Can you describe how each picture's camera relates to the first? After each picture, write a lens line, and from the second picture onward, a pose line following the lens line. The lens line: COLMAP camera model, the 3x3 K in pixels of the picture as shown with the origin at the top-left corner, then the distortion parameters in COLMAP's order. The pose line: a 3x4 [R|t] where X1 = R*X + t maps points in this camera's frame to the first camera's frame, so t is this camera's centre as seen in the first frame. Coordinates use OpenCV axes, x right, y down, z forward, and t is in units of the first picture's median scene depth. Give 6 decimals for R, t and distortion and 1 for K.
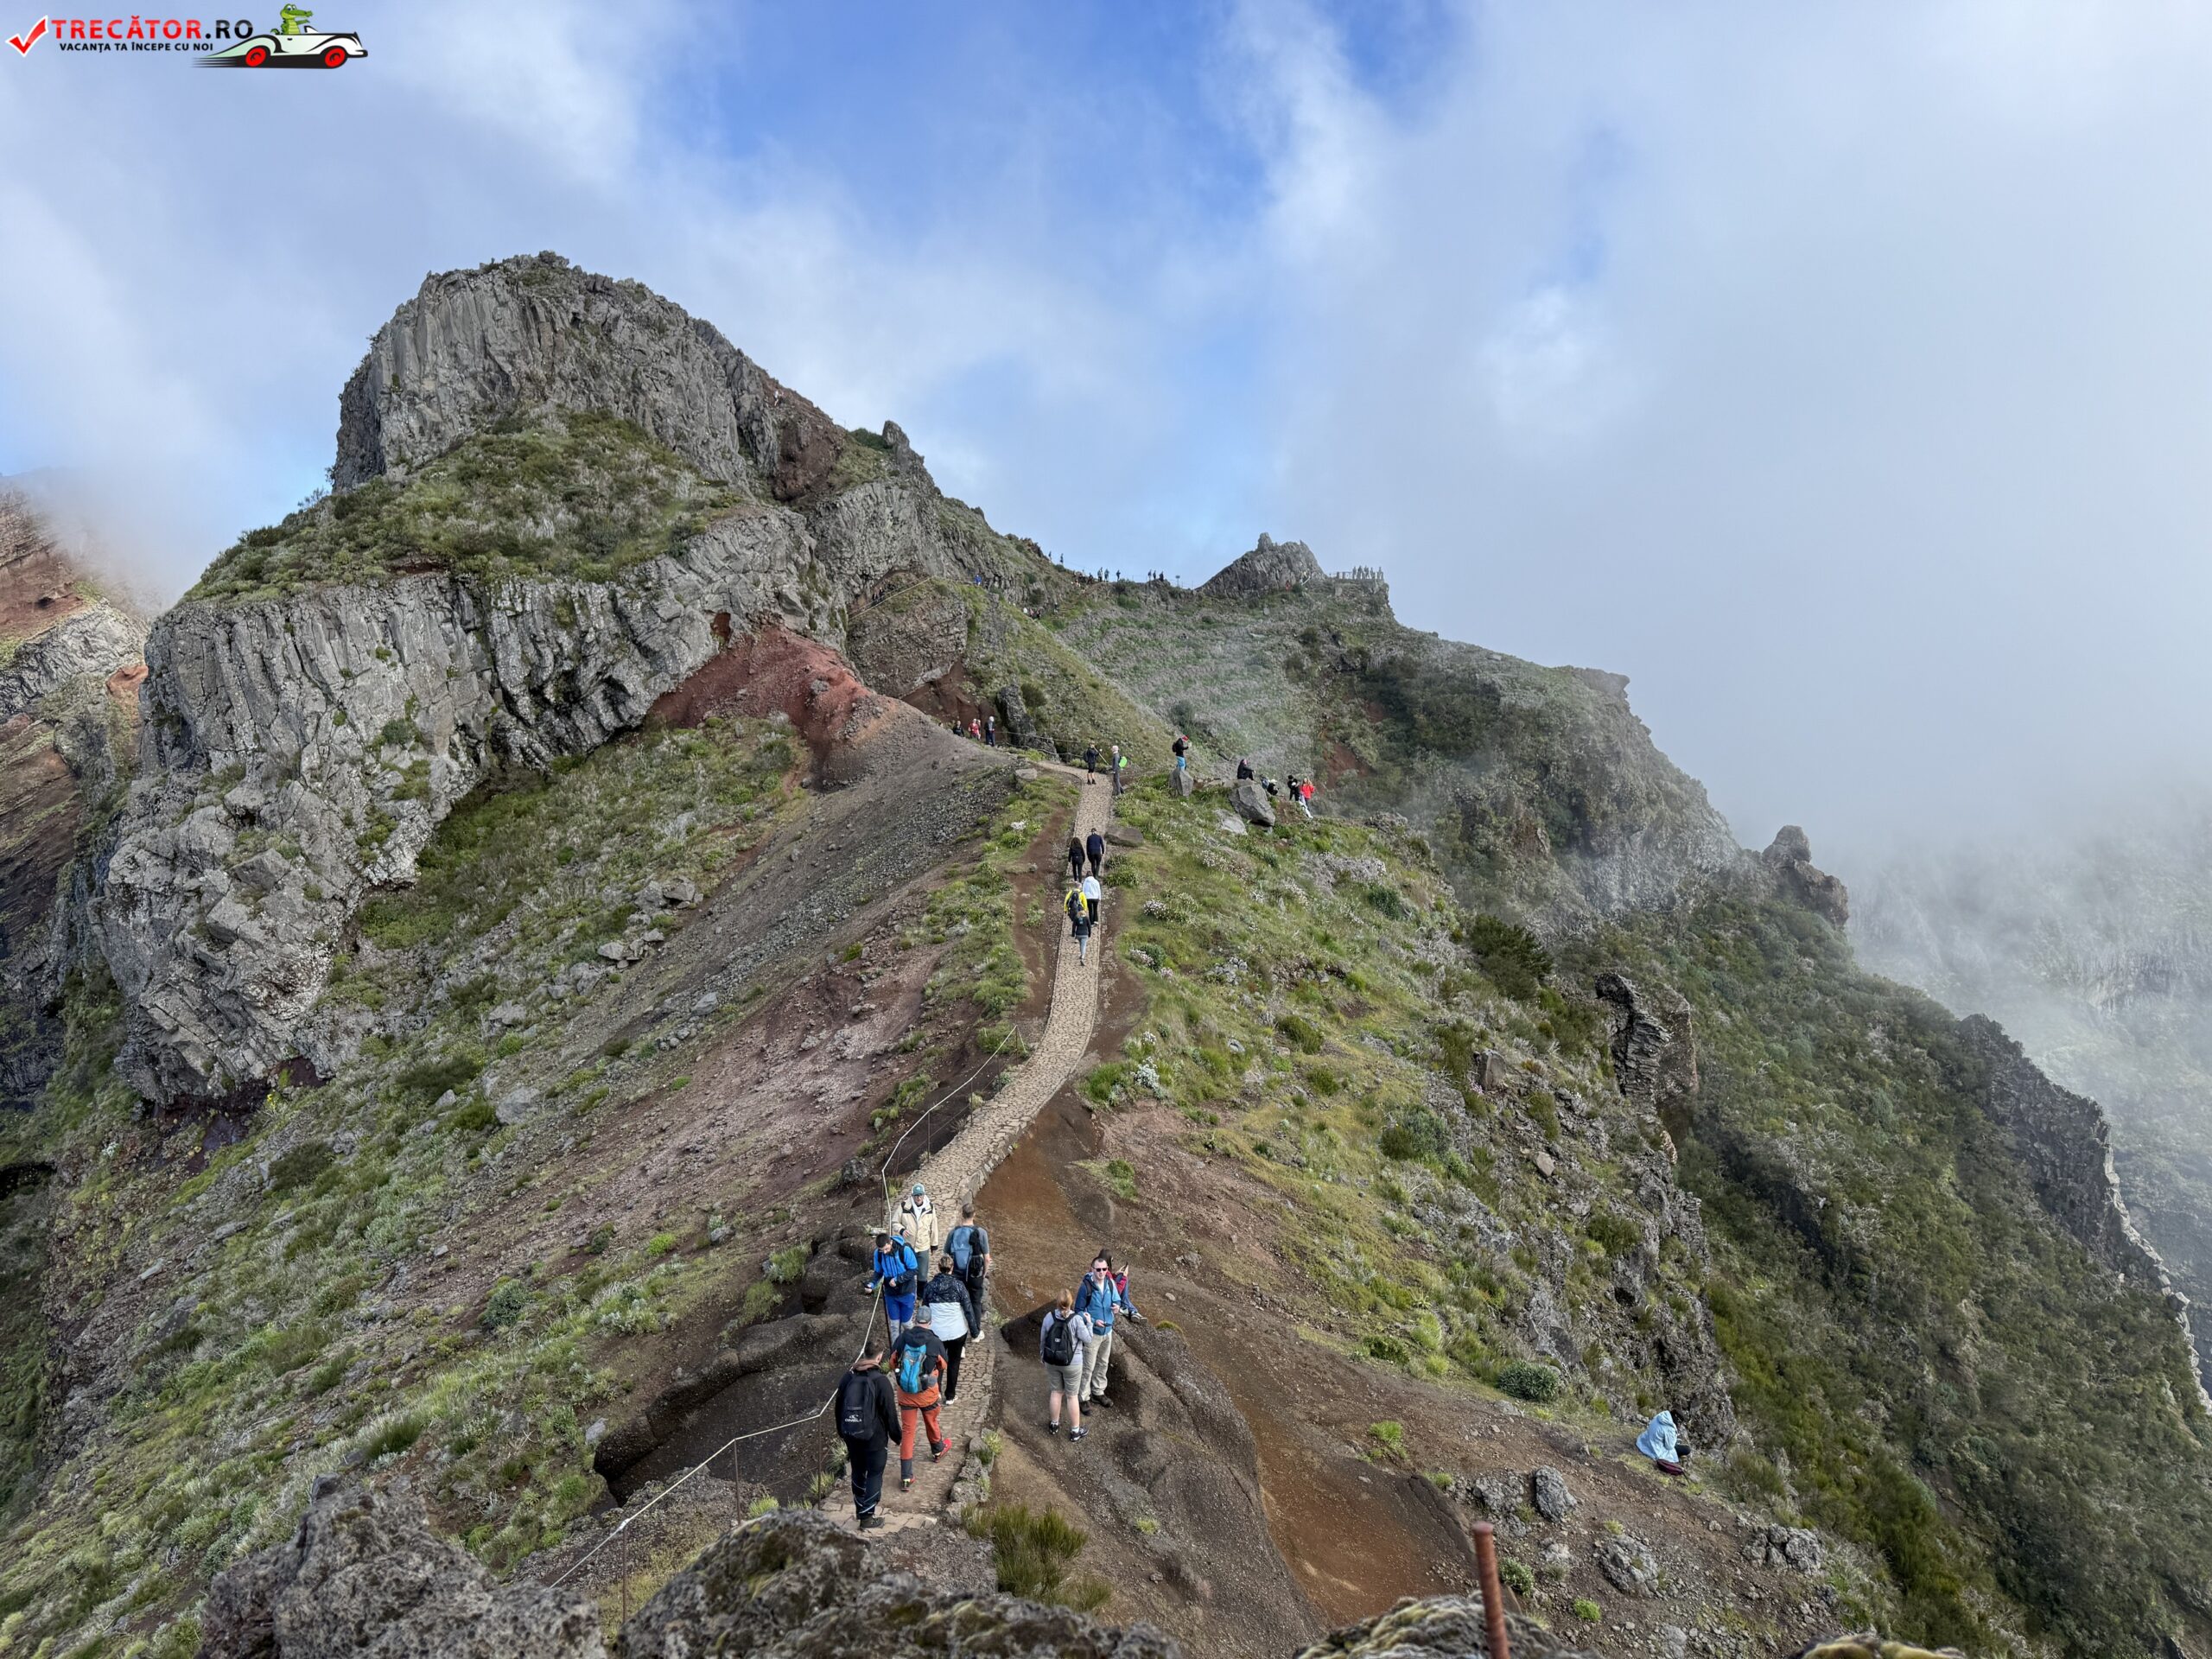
lens RADIAL K [[1565.4, 0, 1106.0], [0, 1565.4, 829.5], [0, 0, 1]] dist [0.102021, -0.140048]
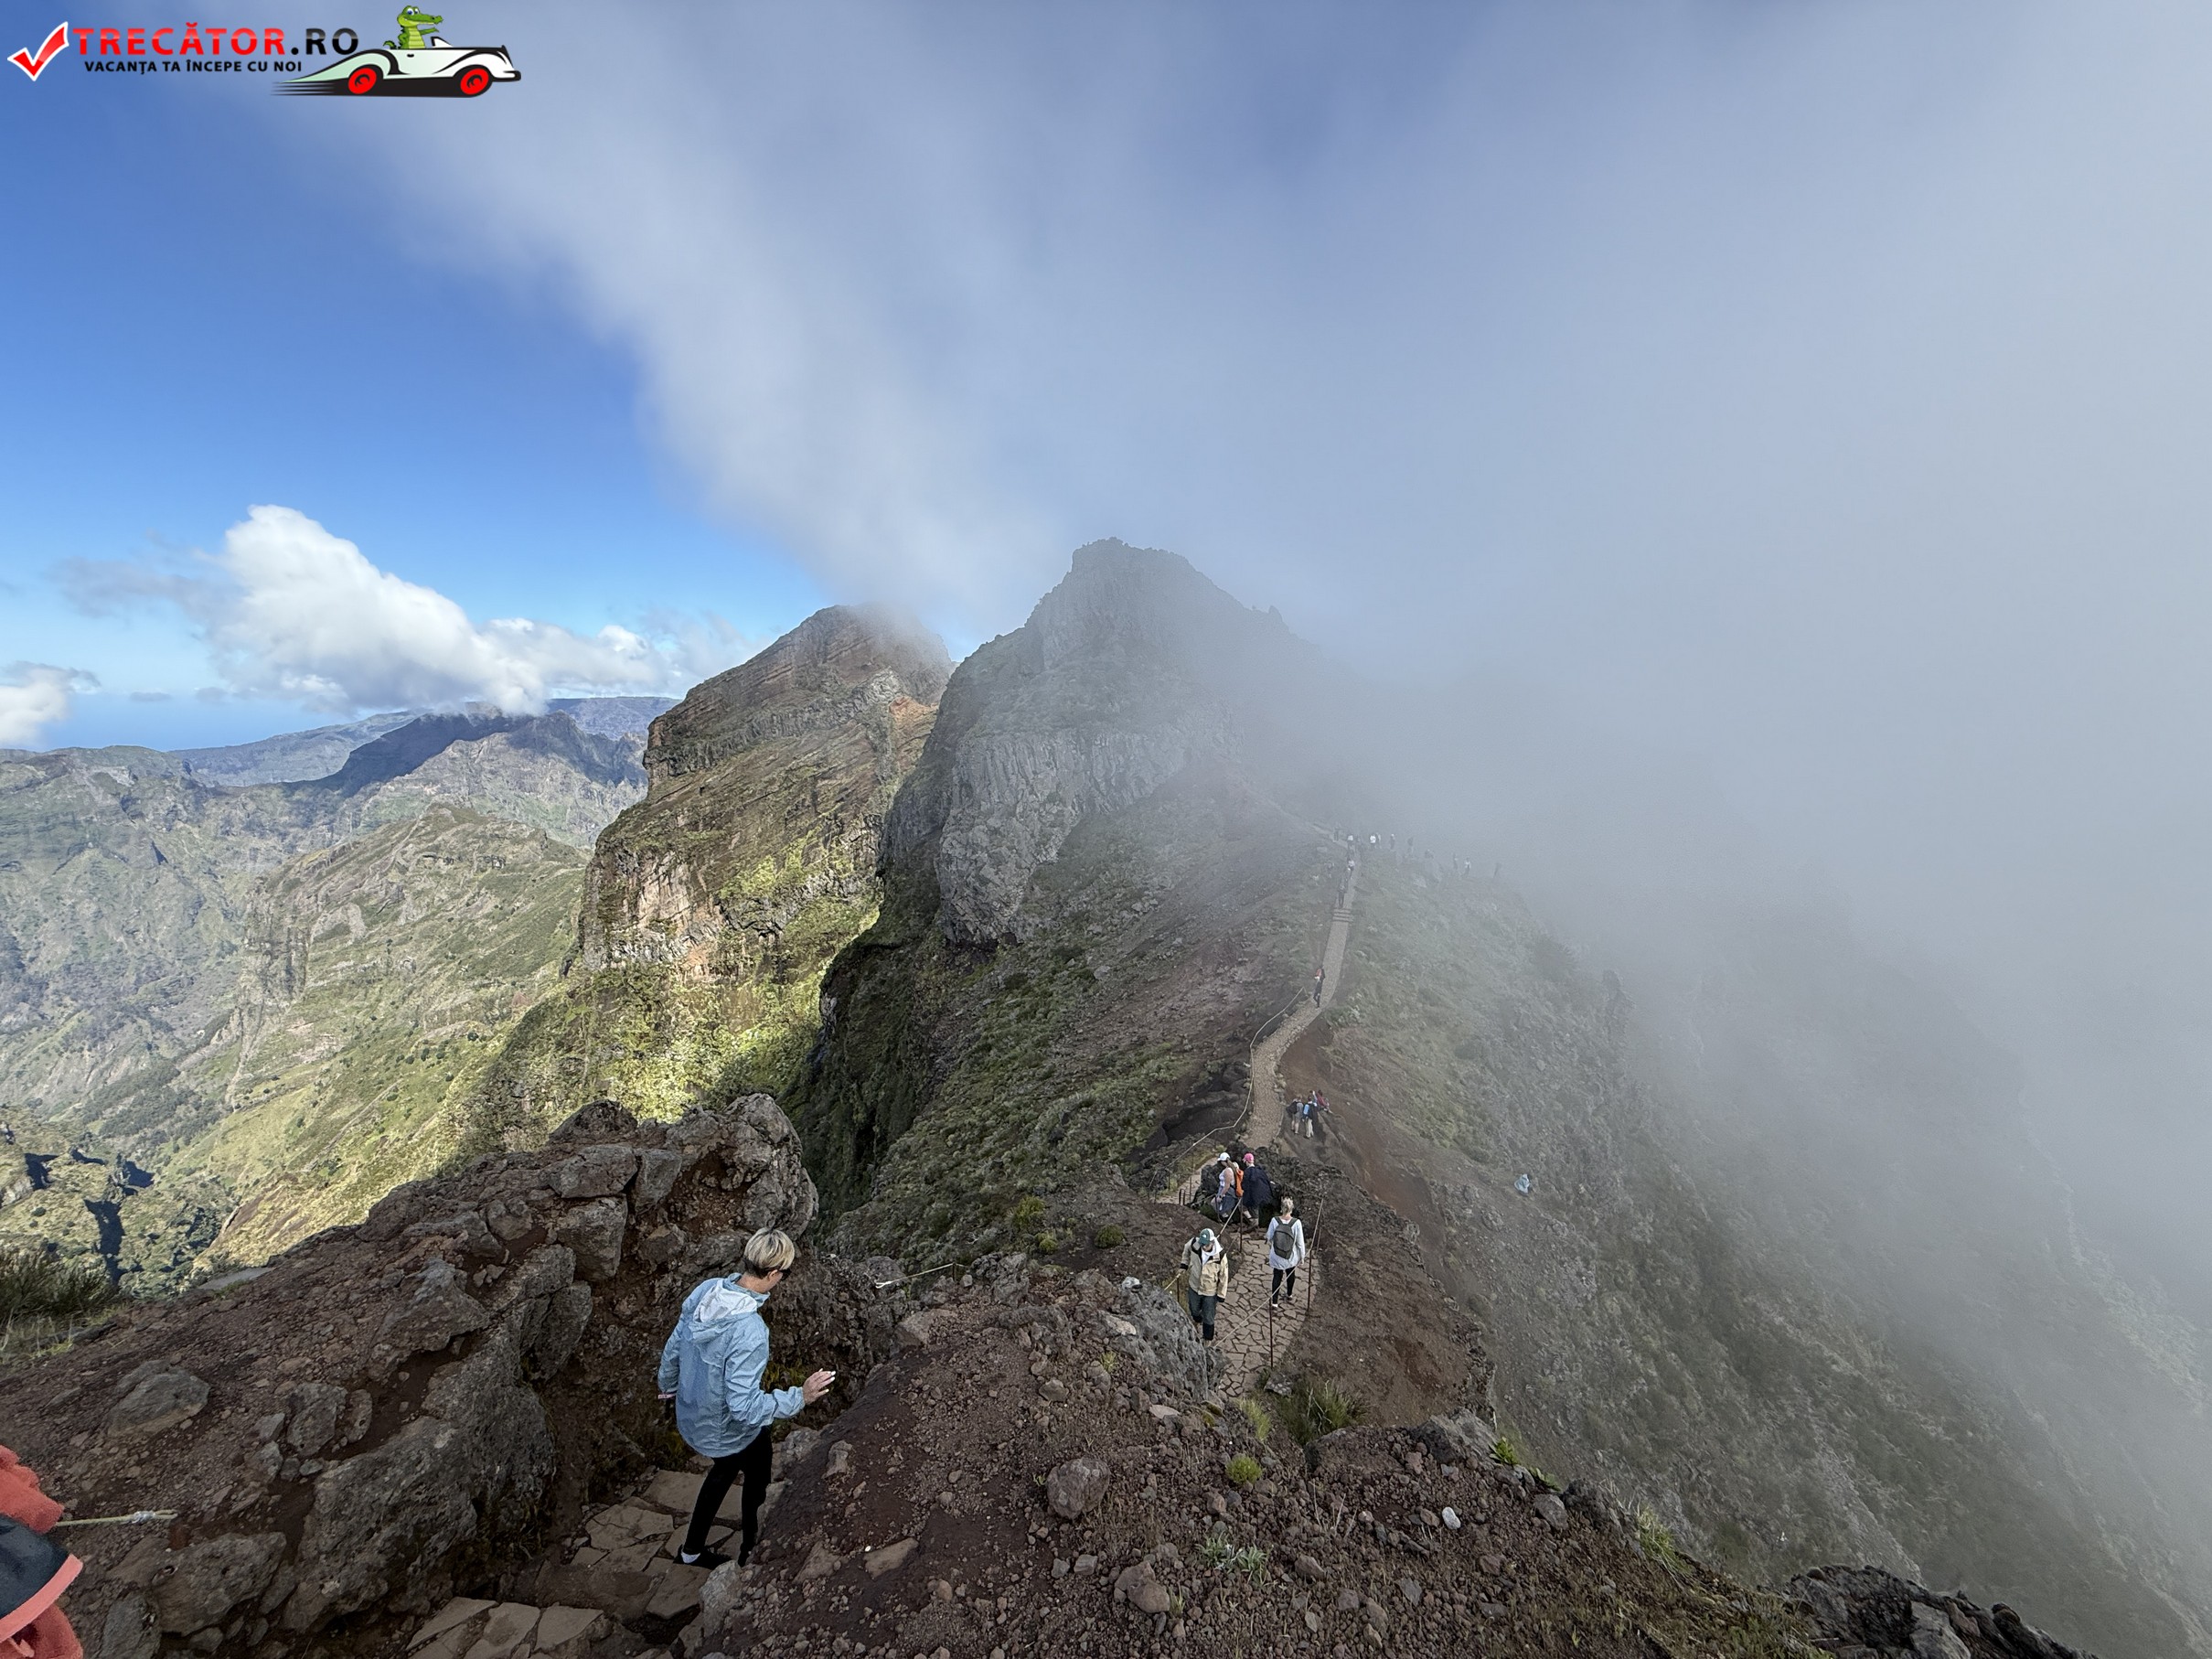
lens RADIAL K [[887.6, 0, 1106.0], [0, 887.6, 829.5], [0, 0, 1]] dist [0.013872, -0.000007]
pose [[0.952331, 0.079442, -0.294541, 0.022195], [-0.065907, 0.996275, 0.055615, -0.100024], [0.297862, -0.033551, 0.954019, -0.251212]]
